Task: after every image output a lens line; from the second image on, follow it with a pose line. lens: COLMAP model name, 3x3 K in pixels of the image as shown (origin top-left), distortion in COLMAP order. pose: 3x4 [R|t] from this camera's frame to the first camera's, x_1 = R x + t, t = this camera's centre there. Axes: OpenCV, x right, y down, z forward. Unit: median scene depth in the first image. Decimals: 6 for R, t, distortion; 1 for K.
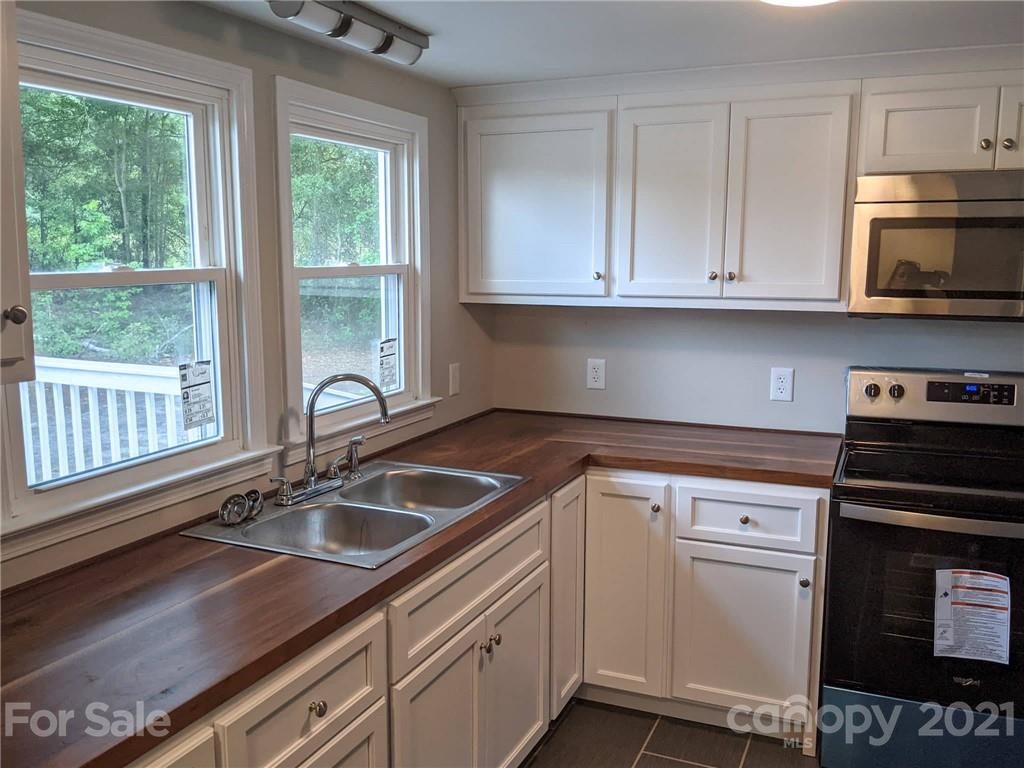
lens RADIAL K [[849.6, 0, 524.9], [0, 849.6, 385.4], [0, 0, 1]] dist [0.050922, -0.122960]
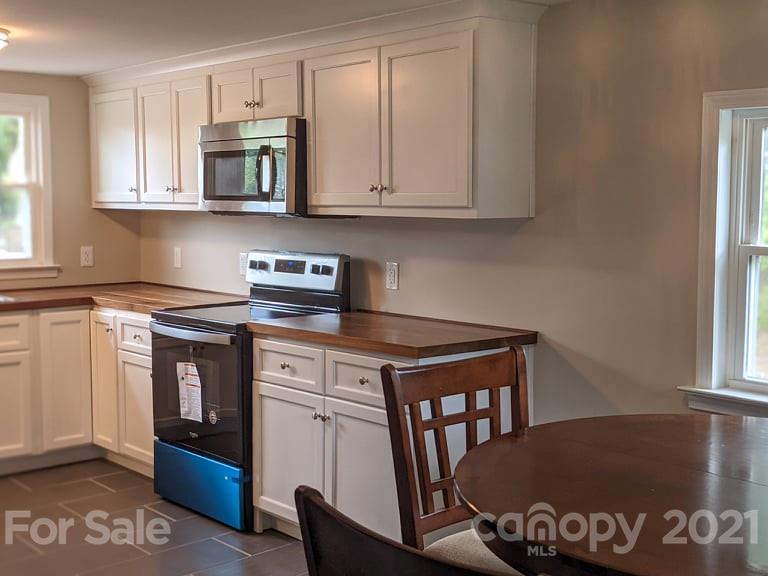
lens RADIAL K [[1009.3, 0, 384.0], [0, 1009.3, 271.6], [0, 0, 1]] dist [-0.003158, -0.008536]
pose [[0.905712, 0.032461, -0.422650, 1.438022], [-0.062871, 0.996323, -0.058209, 0.111921], [0.419206, 0.079293, 0.904422, -0.527773]]
